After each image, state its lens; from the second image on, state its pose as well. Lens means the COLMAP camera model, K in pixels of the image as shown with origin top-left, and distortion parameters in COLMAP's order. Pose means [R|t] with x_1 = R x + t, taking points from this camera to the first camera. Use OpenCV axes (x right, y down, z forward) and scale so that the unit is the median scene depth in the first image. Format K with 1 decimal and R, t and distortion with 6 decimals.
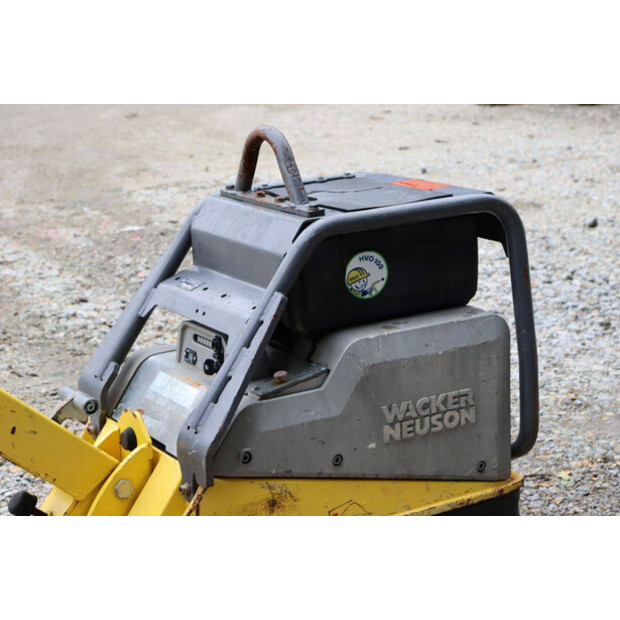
lens RADIAL K [[1396.5, 0, 312.8], [0, 1396.5, 313.6], [0, 0, 1]] dist [0.356578, 0.592606]
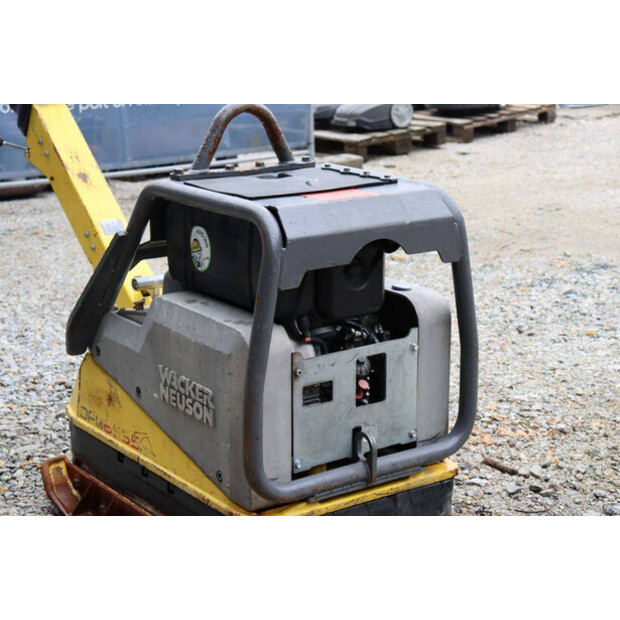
lens RADIAL K [[1329.8, 0, 310.0], [0, 1329.8, 310.0], [0, 0, 1]] dist [0.385226, 0.257156]
pose [[0.071186, 0.285228, -0.955812, 1.013842], [-0.243954, 0.934121, 0.260586, -0.265250], [0.967171, 0.214624, 0.136079, 0.944196]]
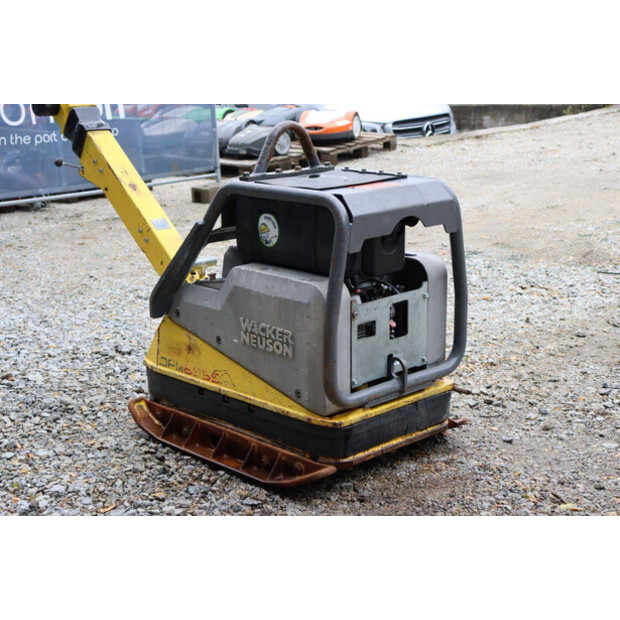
lens RADIAL K [[1143.2, 0, 310.7], [0, 1143.2, 312.1], [0, 0, 1]] dist [0.237872, 0.159427]
pose [[0.225136, 0.272203, -0.935532, 1.162651], [-0.236386, 0.946754, 0.218582, -0.213600], [0.945217, 0.171936, 0.277493, 0.722168]]
